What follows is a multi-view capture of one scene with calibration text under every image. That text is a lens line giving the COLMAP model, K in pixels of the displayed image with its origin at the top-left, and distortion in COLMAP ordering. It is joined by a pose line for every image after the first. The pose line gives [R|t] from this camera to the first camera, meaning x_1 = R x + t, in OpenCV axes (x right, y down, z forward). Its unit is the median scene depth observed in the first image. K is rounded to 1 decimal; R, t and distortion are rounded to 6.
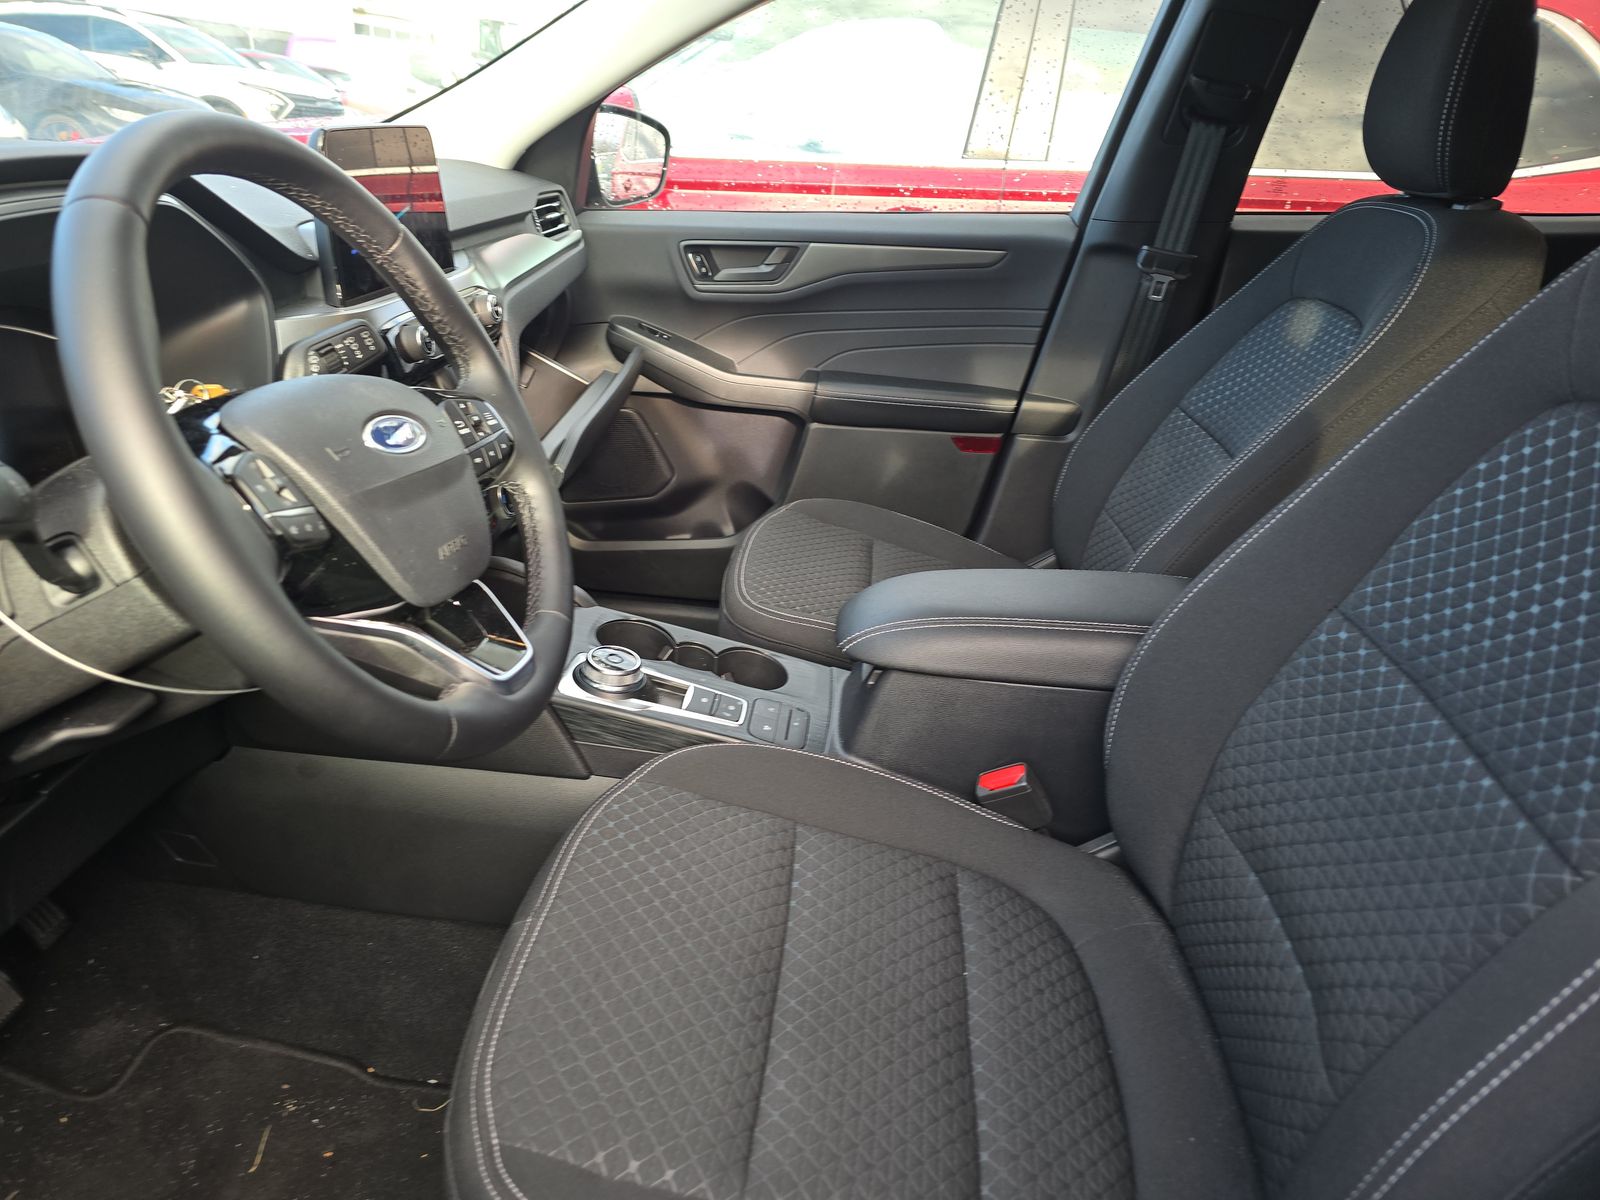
lens RADIAL K [[1083.4, 0, 798.5], [0, 1083.4, 592.9], [0, 0, 1]] dist [0.058129, -0.054572]
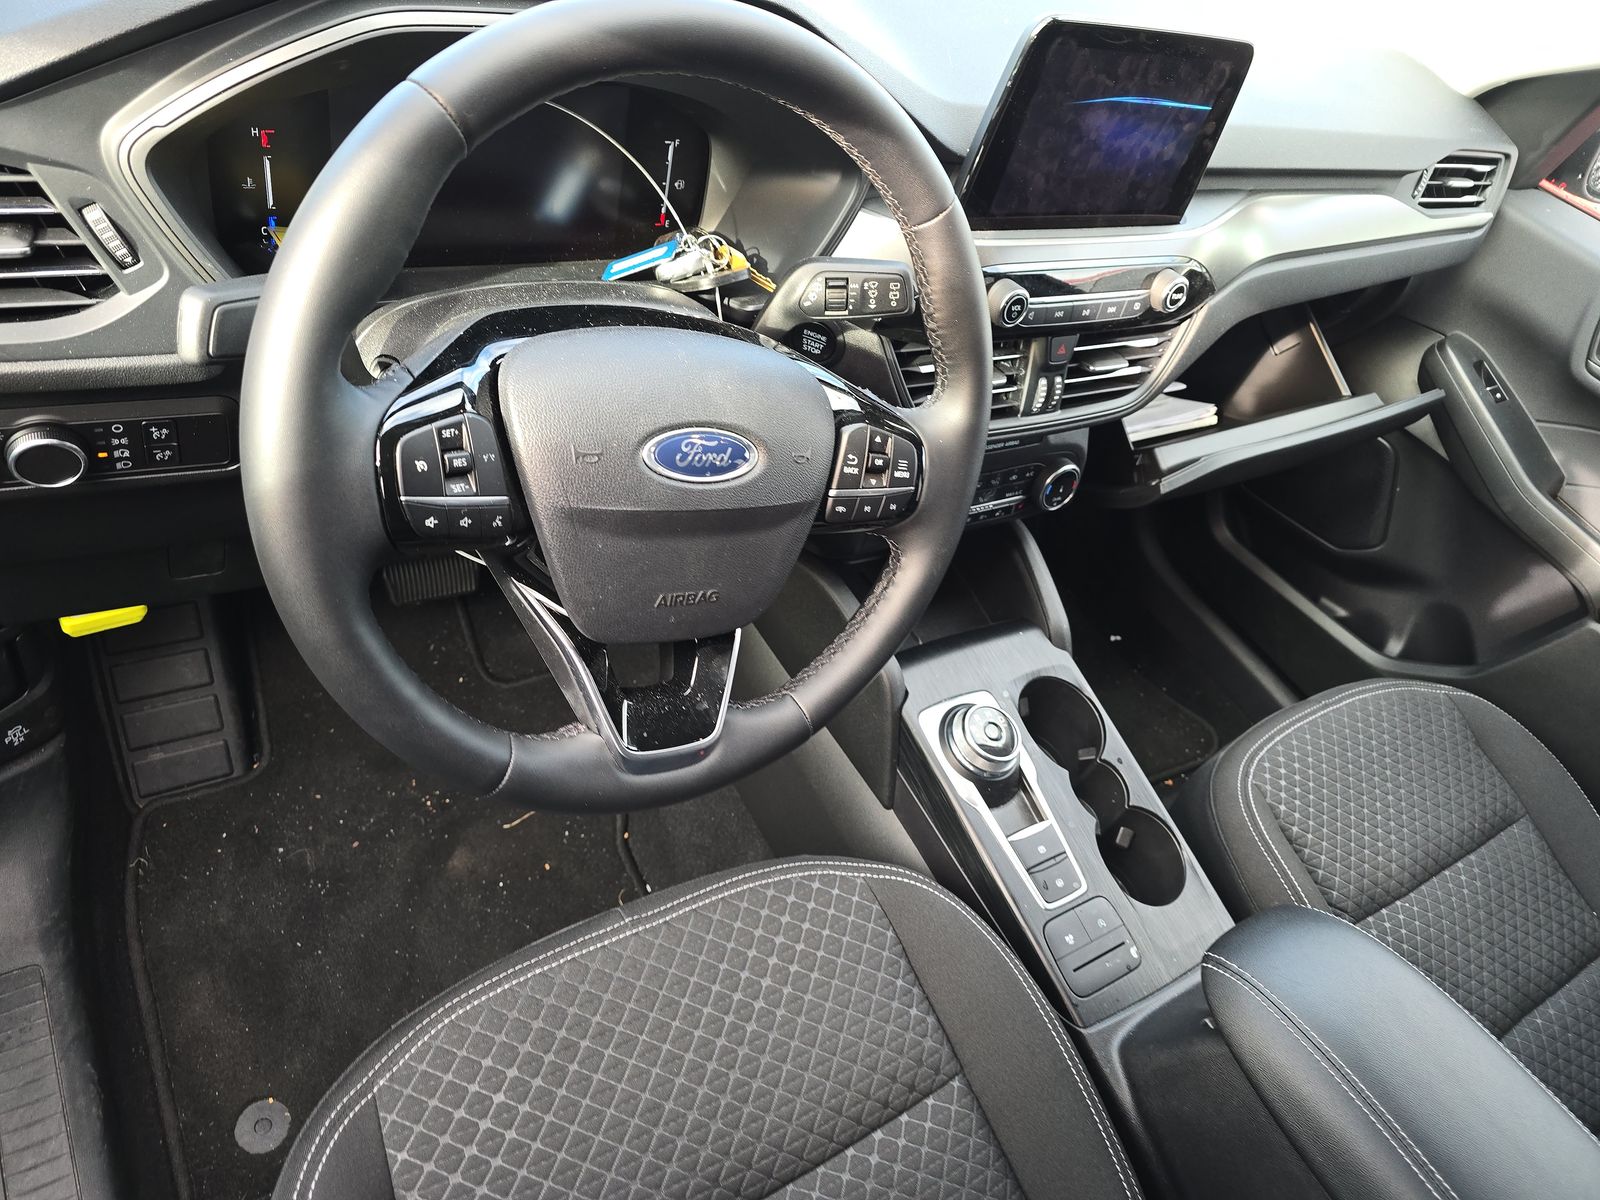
lens RADIAL K [[1098.9, 0, 795.0], [0, 1098.9, 585.1], [0, 0, 1]] dist [0.050056, -0.065289]
pose [[0.577005, 0.652228, -0.491594, 0.078346], [-0.547581, 0.755511, 0.359664, -0.235058], [0.605987, 0.061659, 0.793081, 0.234338]]
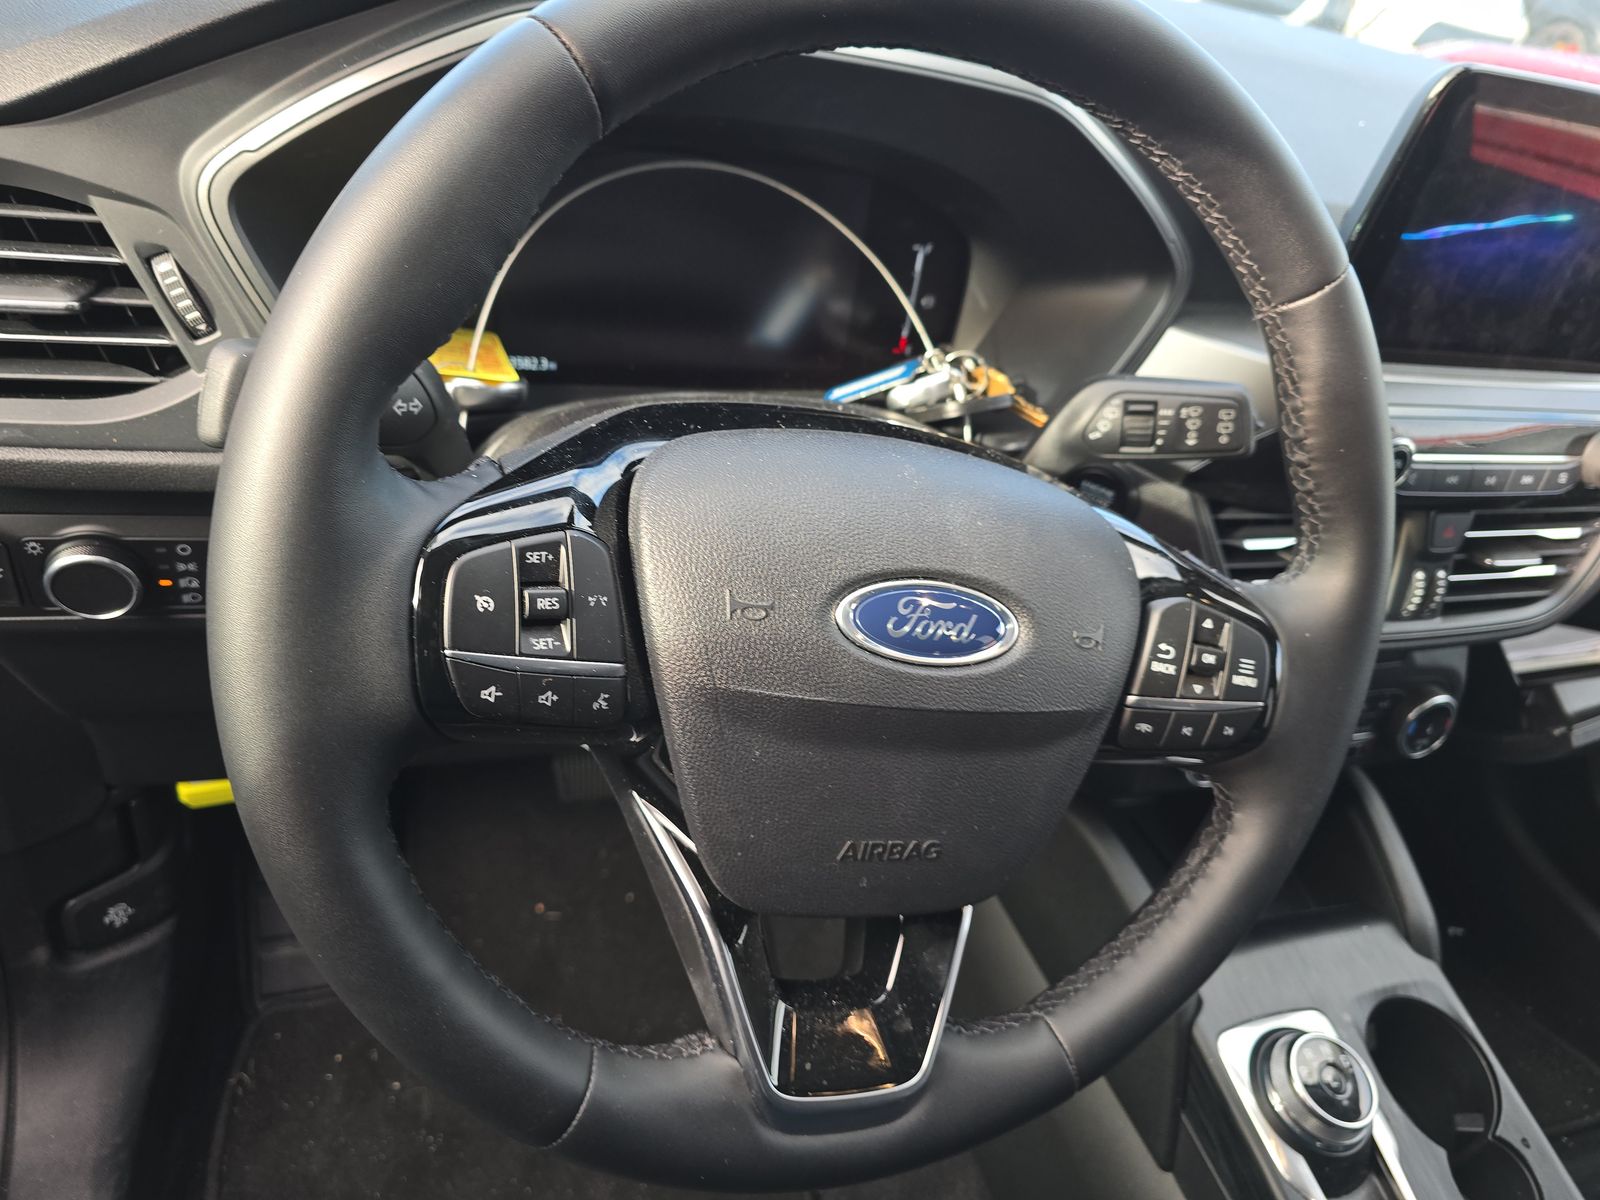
lens RADIAL K [[1098.9, 0, 795.0], [0, 1098.9, 585.1], [0, 0, 1]] dist [0.050056, -0.065289]
pose [[0.405534, 0.574335, -0.711113, -0.021622], [-0.534209, 0.780185, 0.325473, -0.171123], [0.741730, 0.247893, 0.623207, 0.365478]]
